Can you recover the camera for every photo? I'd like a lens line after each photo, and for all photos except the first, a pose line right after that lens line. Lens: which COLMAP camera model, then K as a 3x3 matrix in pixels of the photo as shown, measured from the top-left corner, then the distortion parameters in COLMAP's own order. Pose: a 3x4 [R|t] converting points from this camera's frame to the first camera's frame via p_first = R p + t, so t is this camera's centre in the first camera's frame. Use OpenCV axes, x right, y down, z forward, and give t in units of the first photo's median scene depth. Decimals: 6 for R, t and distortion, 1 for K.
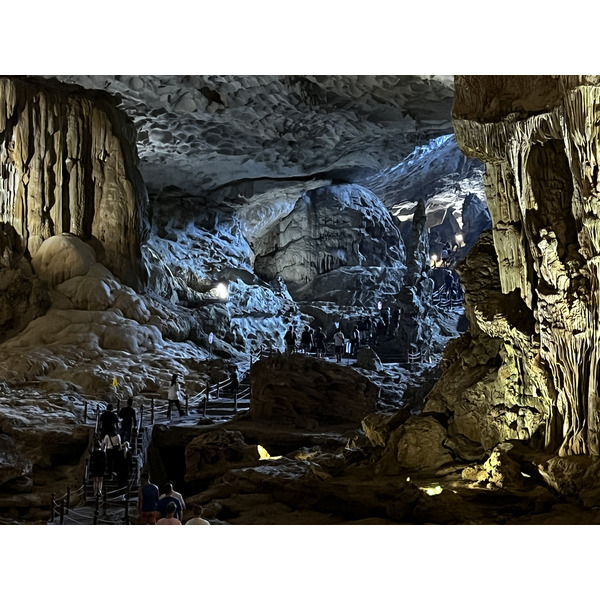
lens RADIAL K [[1342.6, 0, 299.2], [0, 1342.6, 297.2], [0, 0, 1]] dist [0.128818, 0.000000]
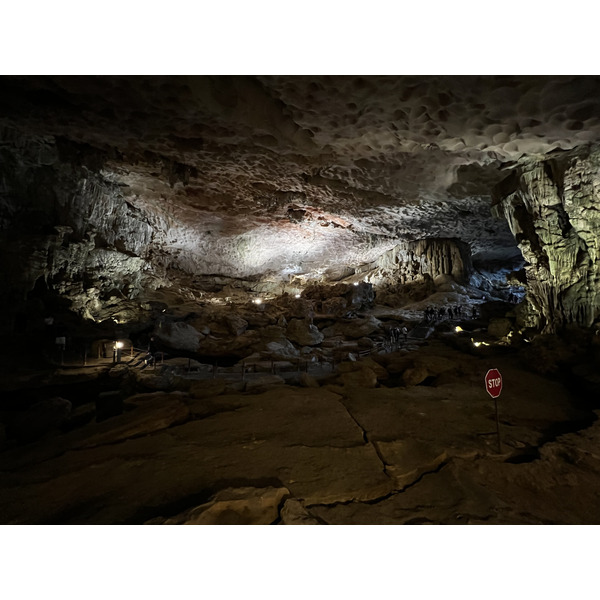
lens RADIAL K [[240.5, 0, 300.5], [0, 240.5, 297.4], [0, 0, 1]] dist [-0.001042, -0.000081]
pose [[0.608913, -0.043548, -0.792041, 0.140002], [0.041031, 0.998884, -0.023376, 0.023656], [0.792175, -0.018264, 0.610020, 0.213482]]
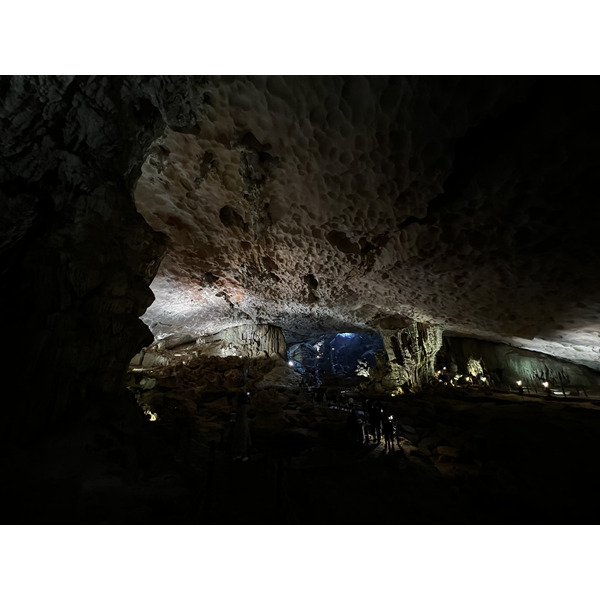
lens RADIAL K [[238.6, 0, 296.7], [0, 238.6, 297.4], [0, 0, 1]] dist [-0.002047, -0.000382]
pose [[0.989370, 0.013763, 0.144765, -0.233358], [0.026709, 0.961375, -0.273942, 0.007018], [-0.142944, 0.274897, 0.950788, -0.004130]]
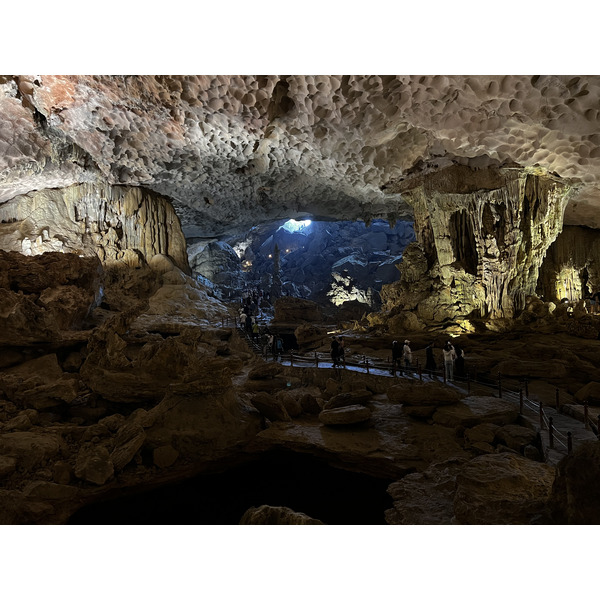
lens RADIAL K [[448.7, 0, 296.4], [0, 448.7, 300.9], [0, 0, 1]] dist [0.050294, -0.055744]
pose [[0.922676, -0.040726, 0.383420, -0.265267], [0.032272, 0.999074, 0.028459, 0.022080], [-0.384224, -0.013885, 0.923136, 0.161826]]
